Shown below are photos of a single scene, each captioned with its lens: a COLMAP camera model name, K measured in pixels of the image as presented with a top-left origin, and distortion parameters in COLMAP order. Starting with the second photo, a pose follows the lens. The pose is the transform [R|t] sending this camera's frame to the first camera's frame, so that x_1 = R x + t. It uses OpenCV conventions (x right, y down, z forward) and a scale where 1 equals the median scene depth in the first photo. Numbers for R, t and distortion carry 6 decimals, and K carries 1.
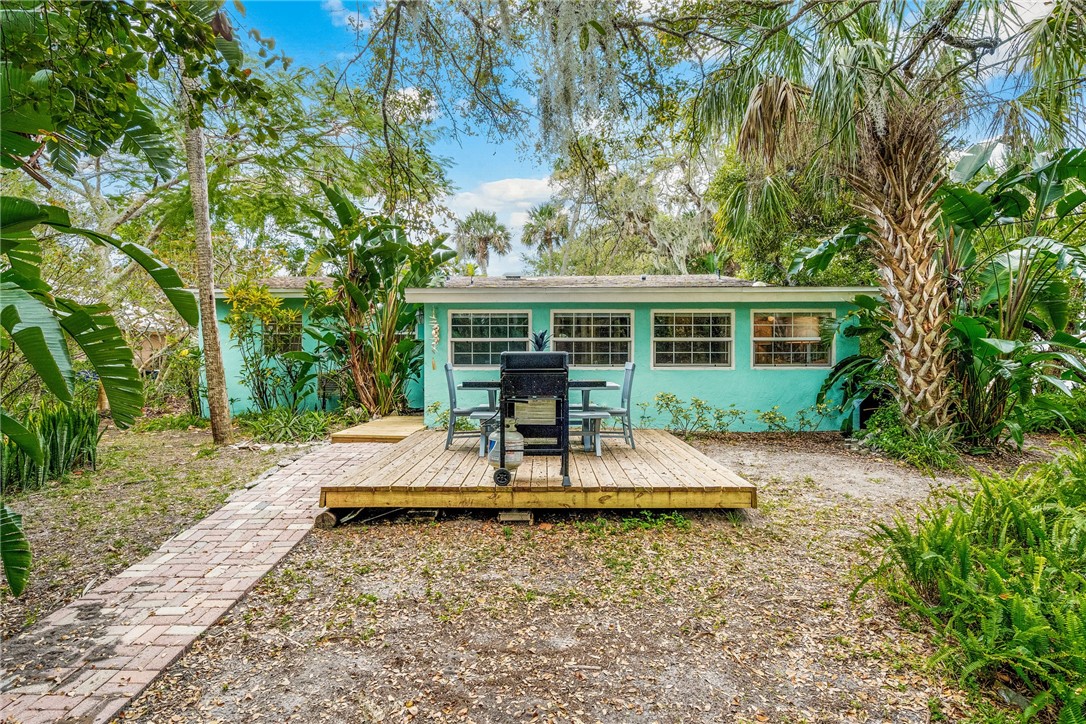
lens RADIAL K [[578.1, 0, 543.0], [0, 578.1, 362.0], [0, 0, 1]] dist [0.002869, 0.001384]
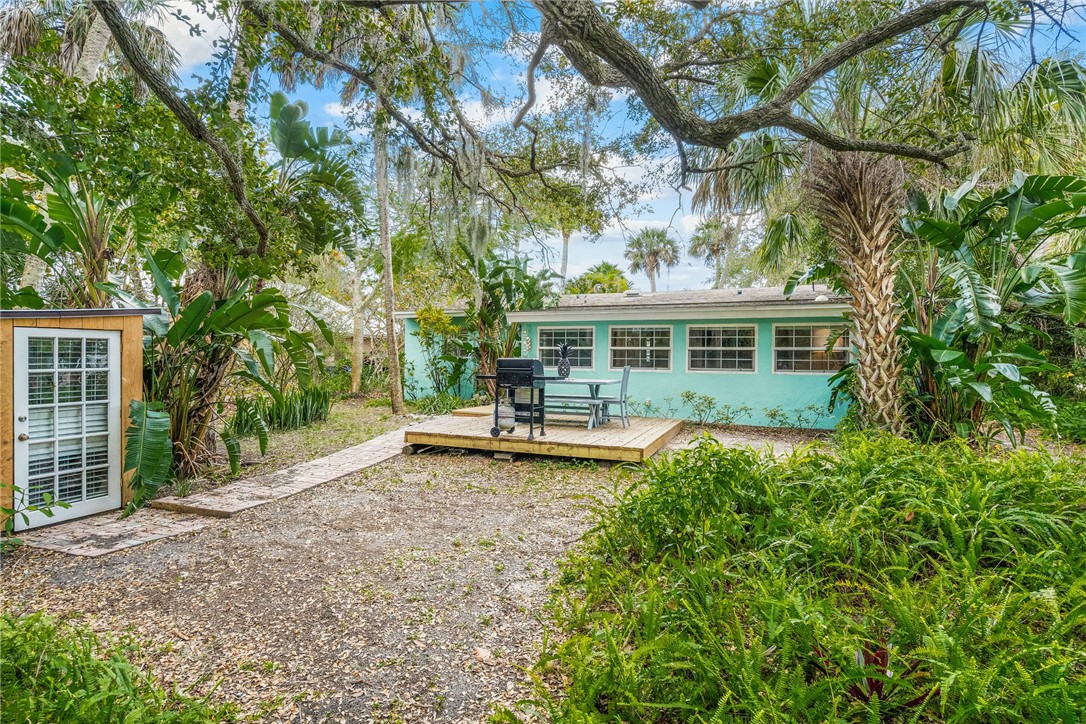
lens RADIAL K [[578.1, 0, 543.0], [0, 578.1, 362.0], [0, 0, 1]] dist [0.002869, 0.001384]
pose [[0.923037, 0.013527, -0.384474, 0.487115], [-0.015440, 0.999879, -0.001889, -0.003343], [0.384401, 0.007680, 0.923134, -0.351042]]
